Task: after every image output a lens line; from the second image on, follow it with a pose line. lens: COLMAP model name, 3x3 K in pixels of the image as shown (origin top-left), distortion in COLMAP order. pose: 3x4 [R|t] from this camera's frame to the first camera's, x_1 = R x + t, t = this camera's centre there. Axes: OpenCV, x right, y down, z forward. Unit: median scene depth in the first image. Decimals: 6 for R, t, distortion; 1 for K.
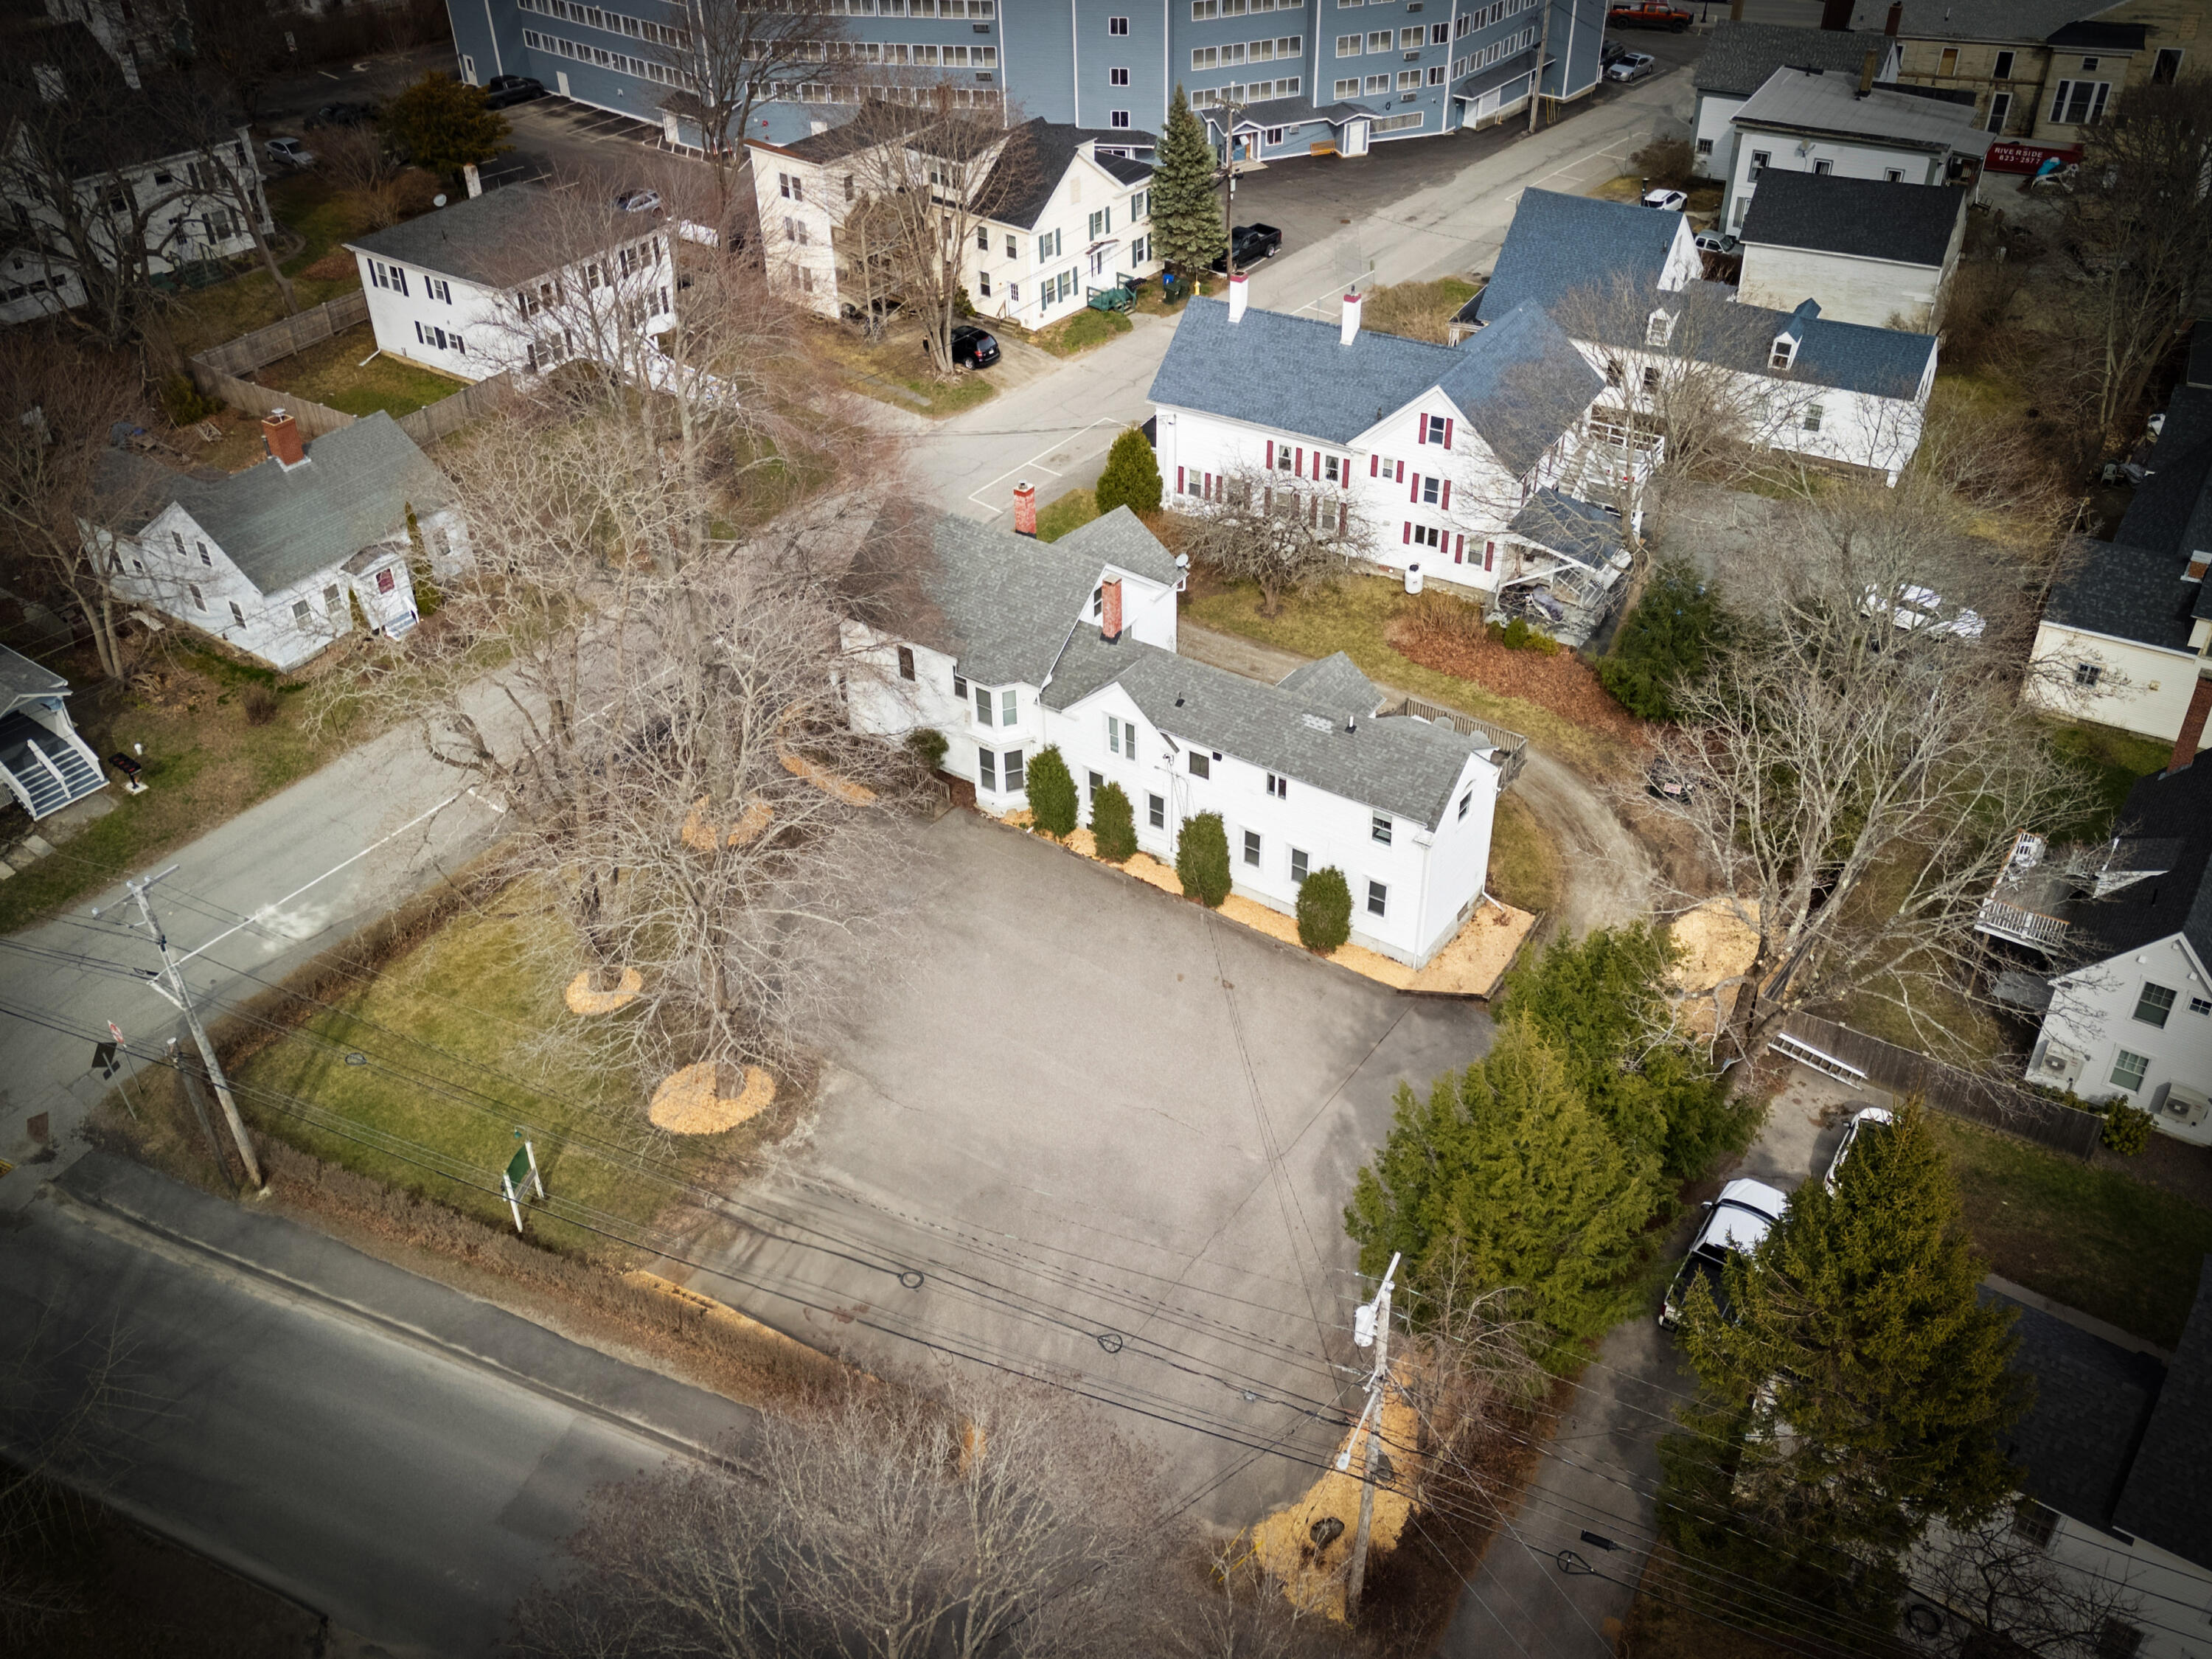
lens RADIAL K [[1889.3, 0, 1109.3], [0, 1889.3, 735.2], [0, 0, 1]] dist [0.108236, -0.162108]
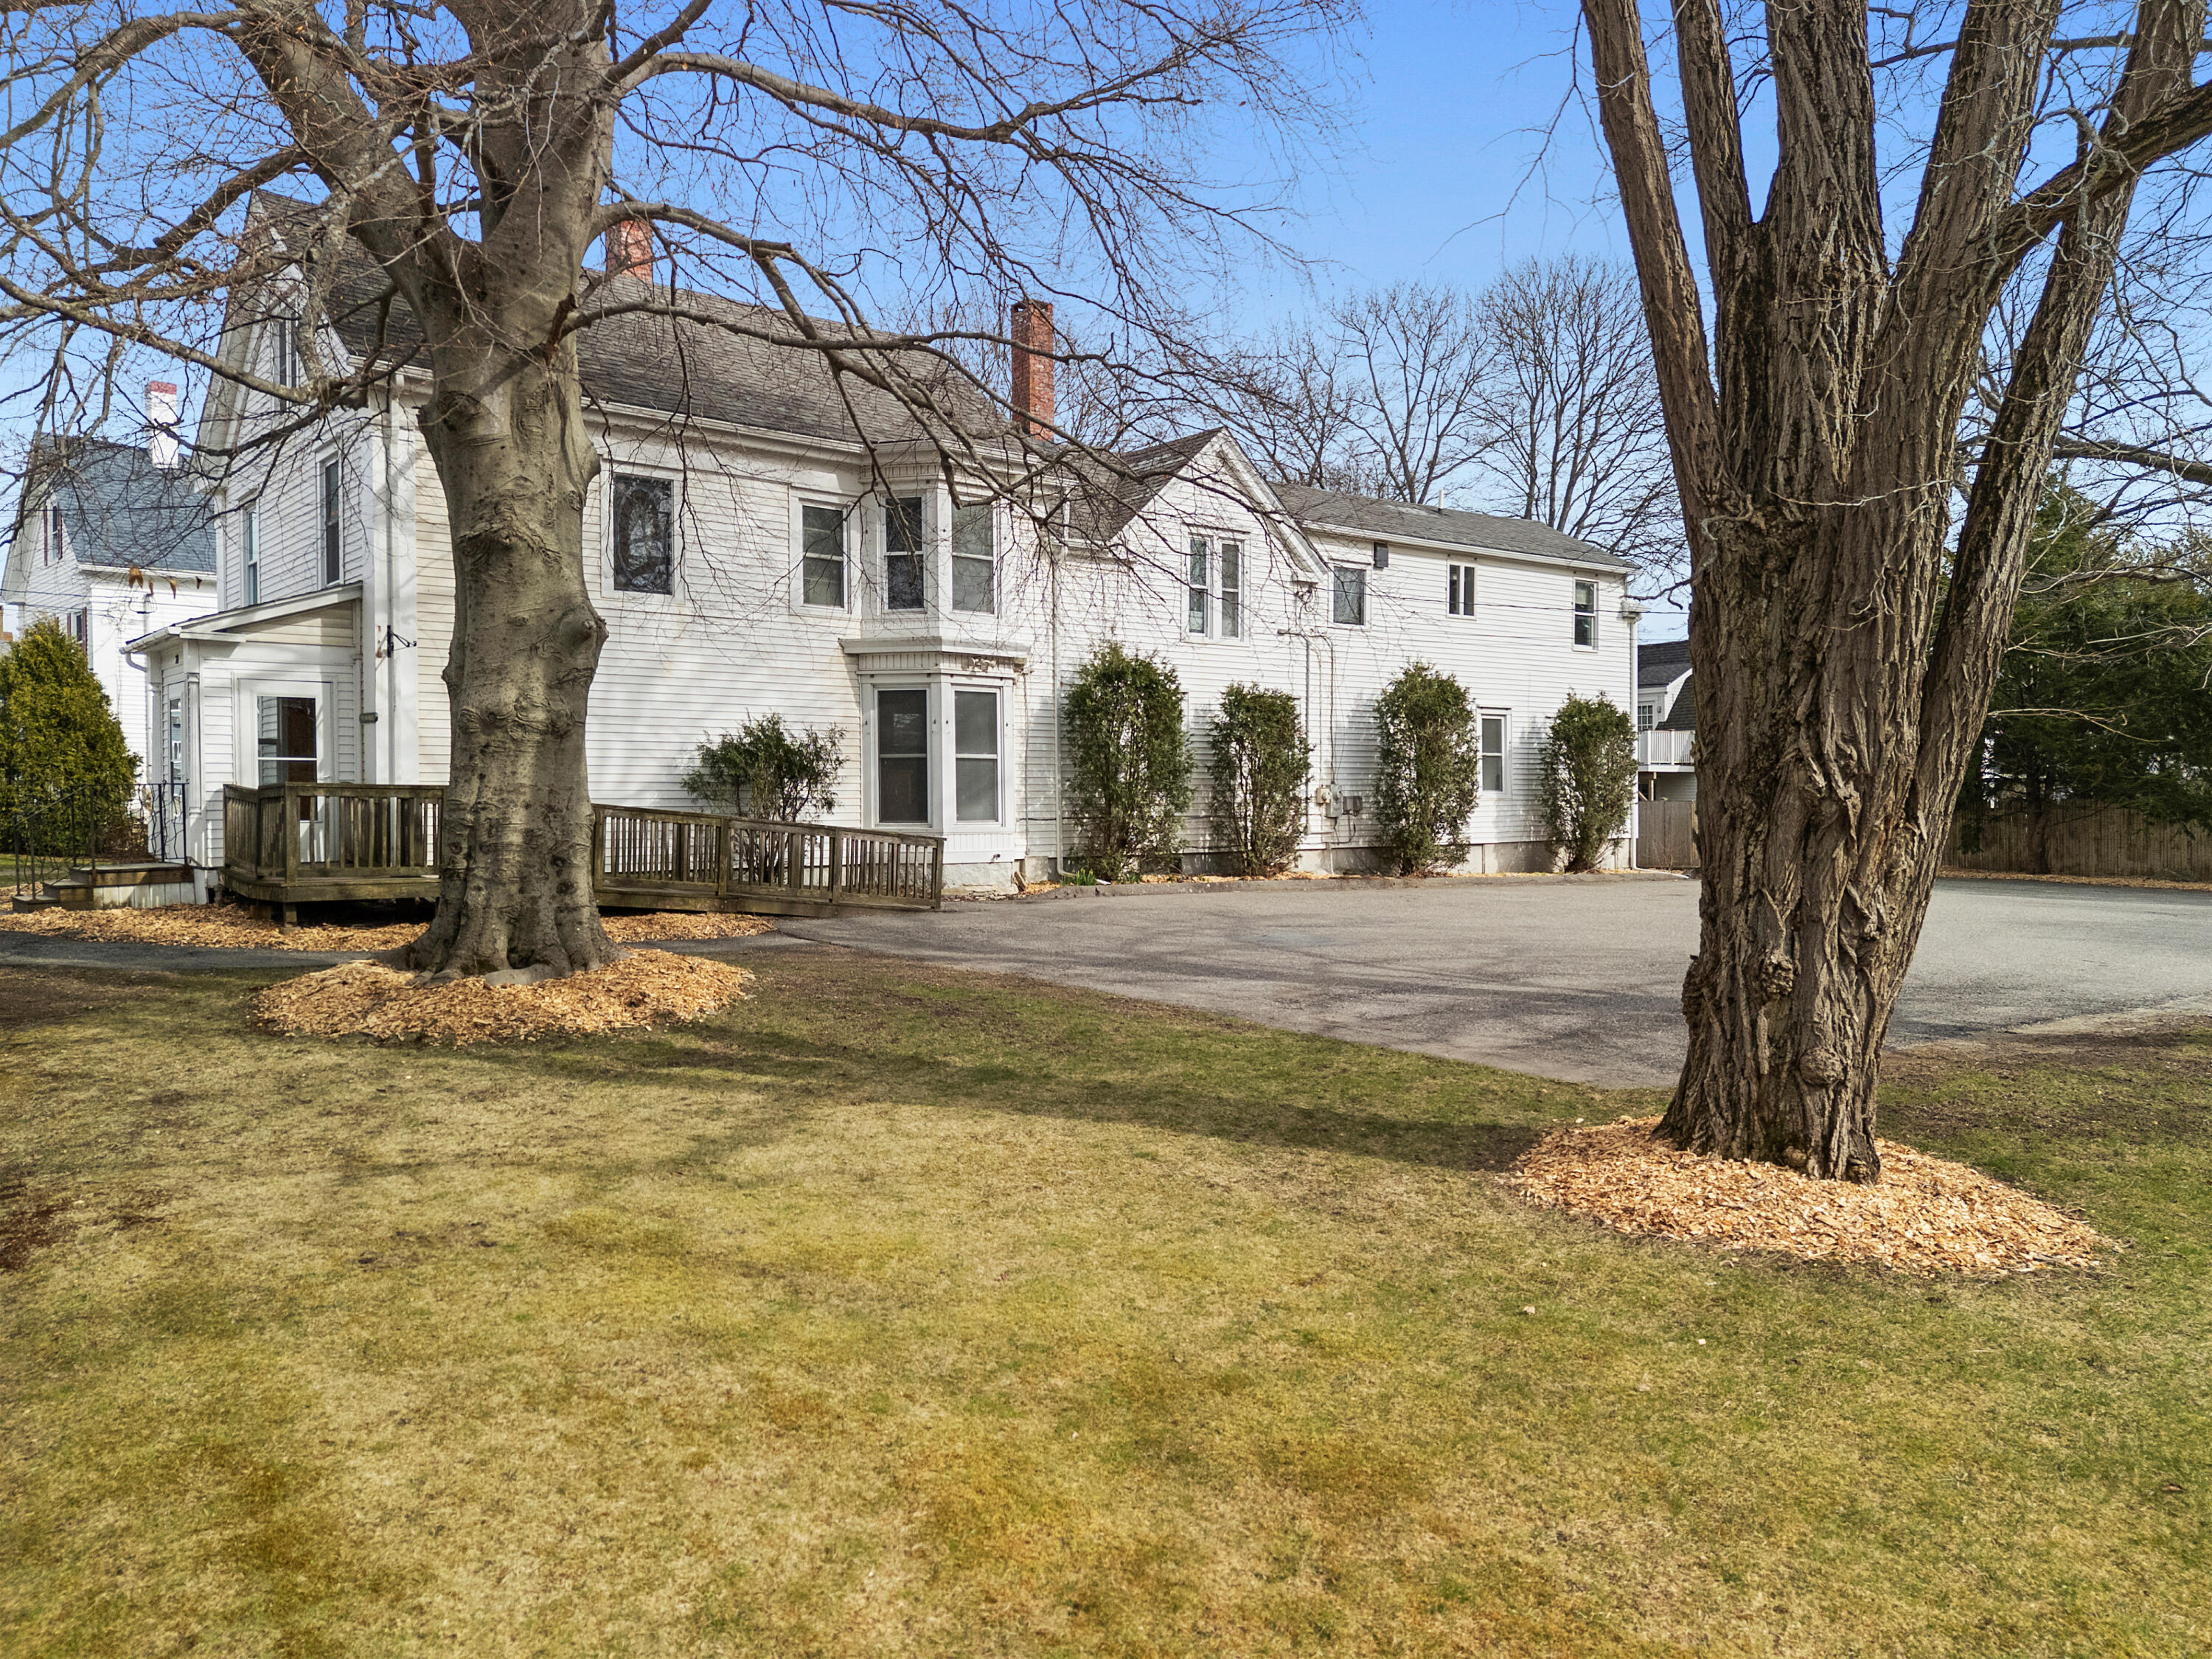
lens RADIAL K [[1615.3, 0, 1110.9], [0, 1615.3, 827.7], [0, 0, 1]] dist [0.091430, -0.085661]
pose [[0.282401, -0.002947, 0.959292, -0.309133], [0.533474, 0.831588, -0.154491, 0.079562], [-0.797280, 0.555385, 0.236413, 0.769369]]
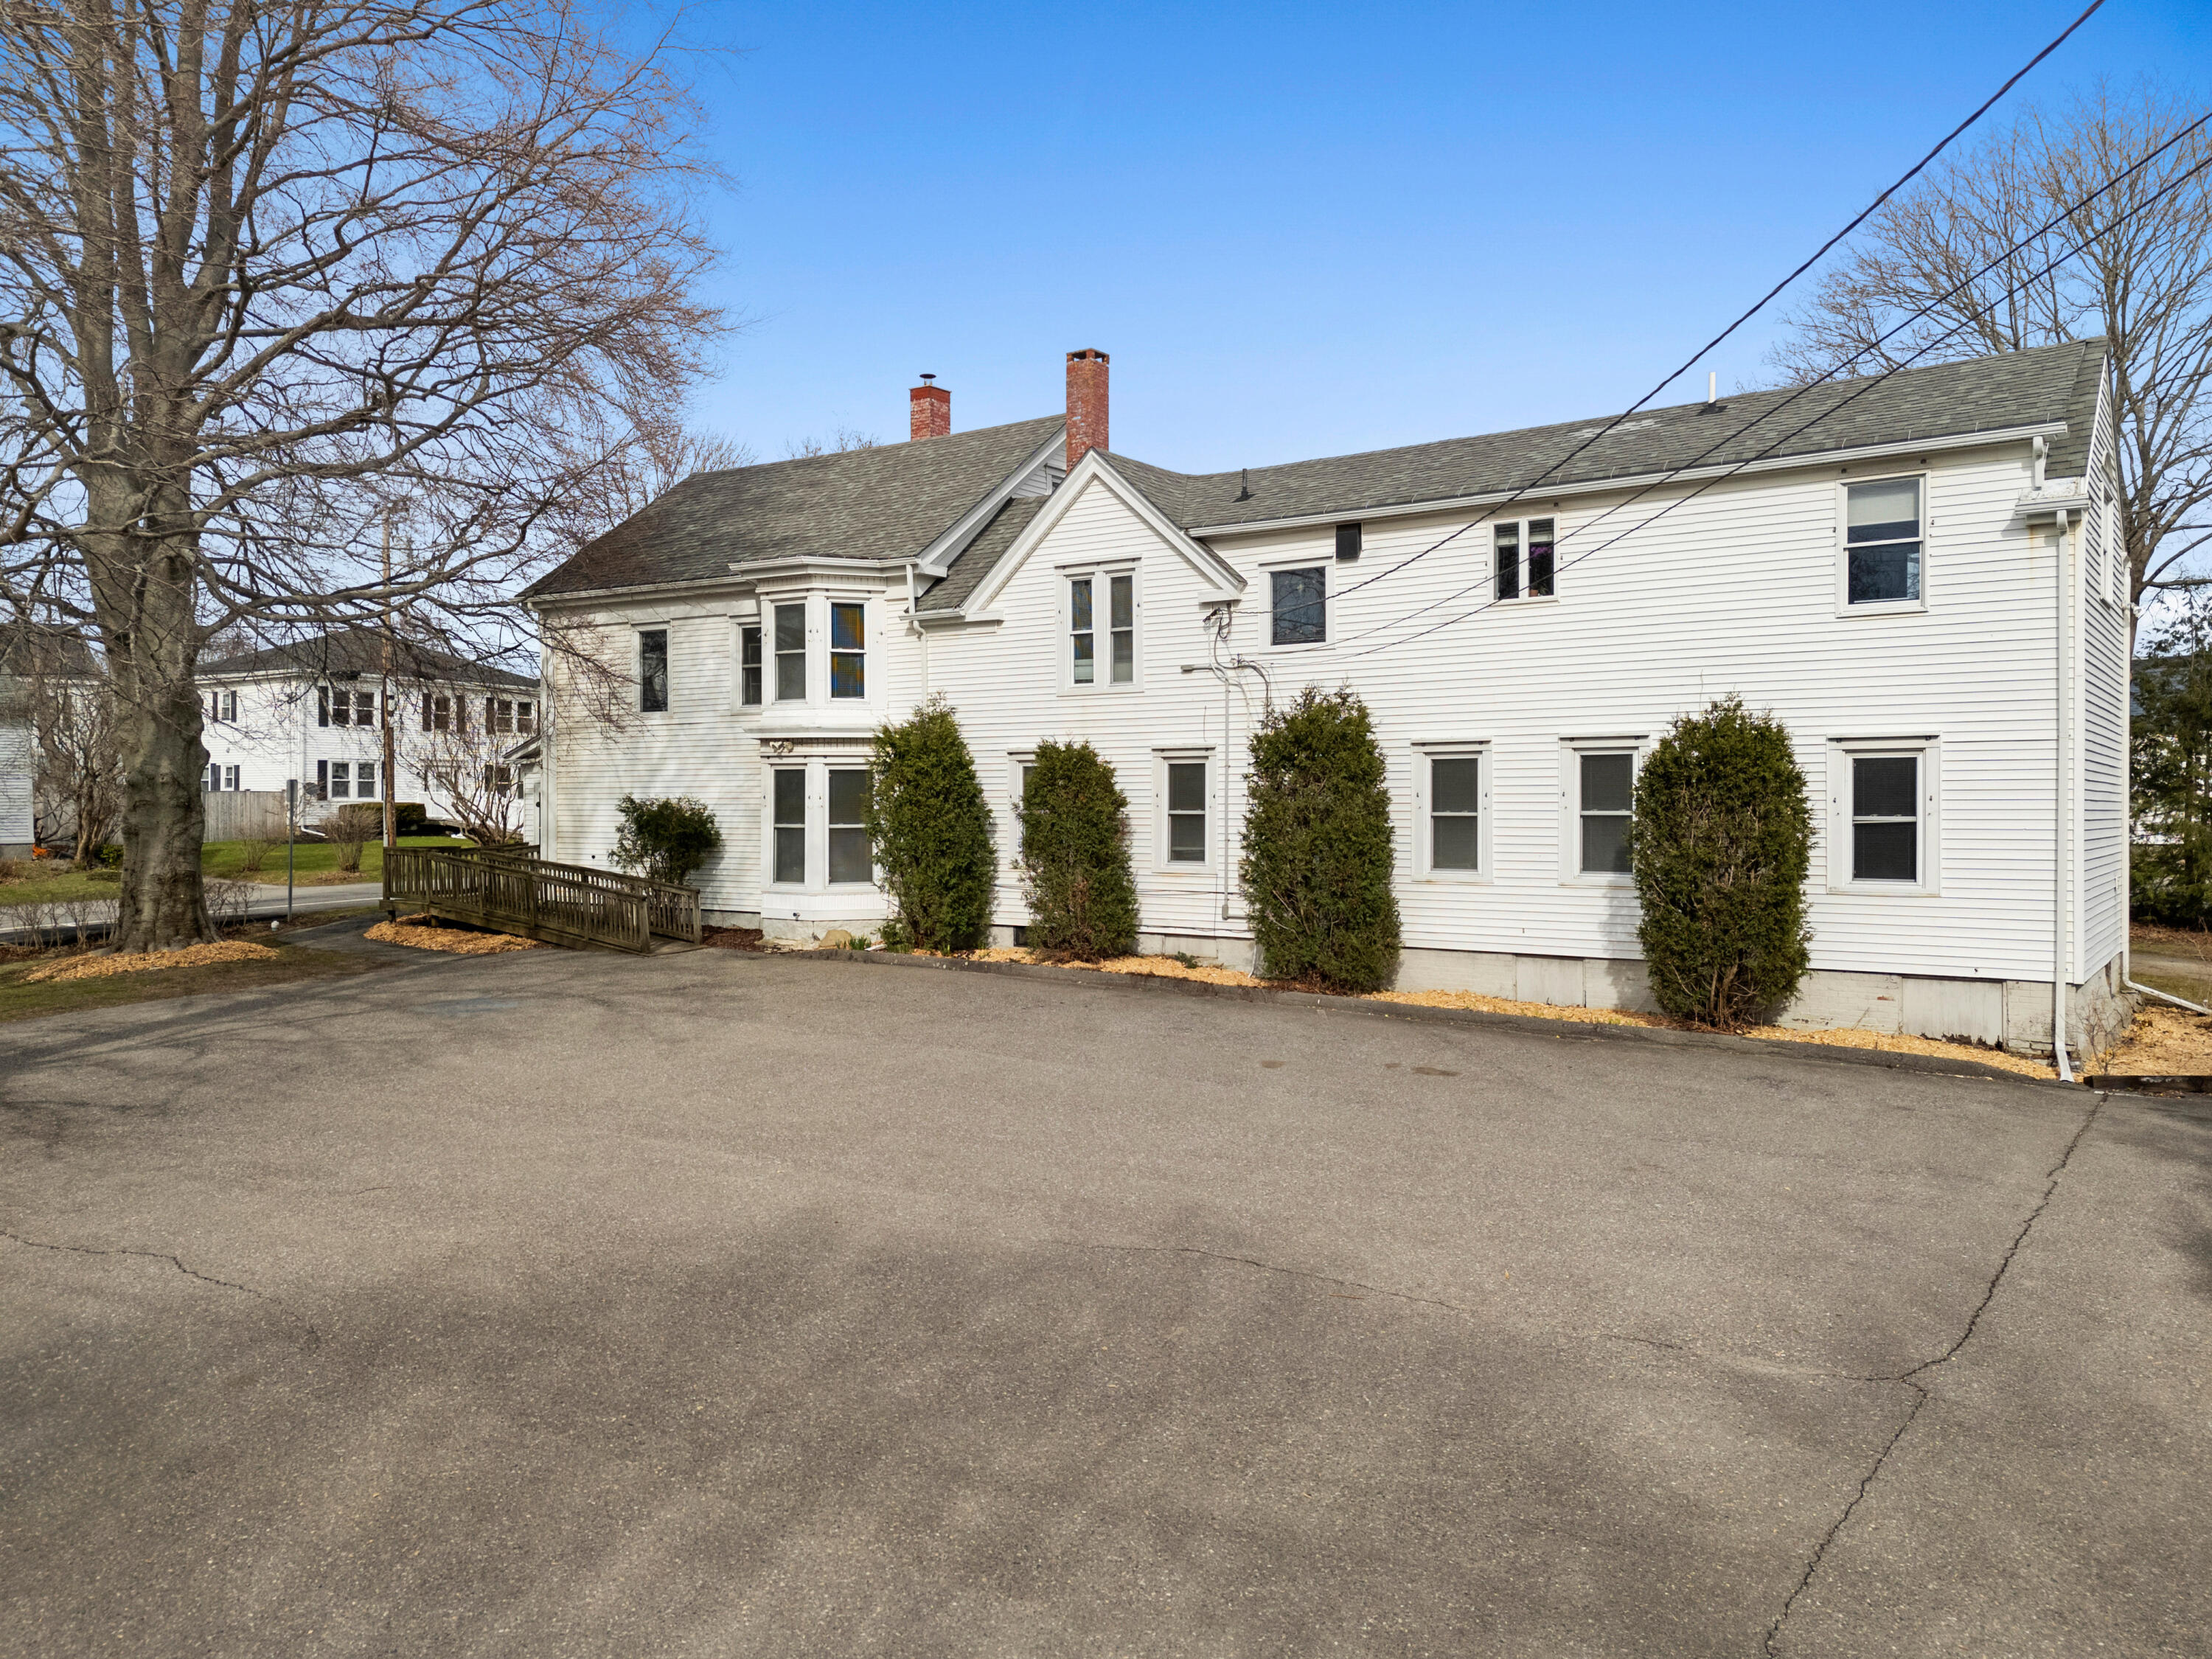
lens RADIAL K [[1569.9, 0, 1123.8], [0, 1569.9, 827.3], [0, 0, 1]] dist [0.096993, -0.083836]
pose [[0.999901, 0.013729, -0.002990, 0.010458], [-0.013142, 0.838490, -0.544758, 0.179765], [-0.004972, 0.544744, 0.838588, 0.590973]]
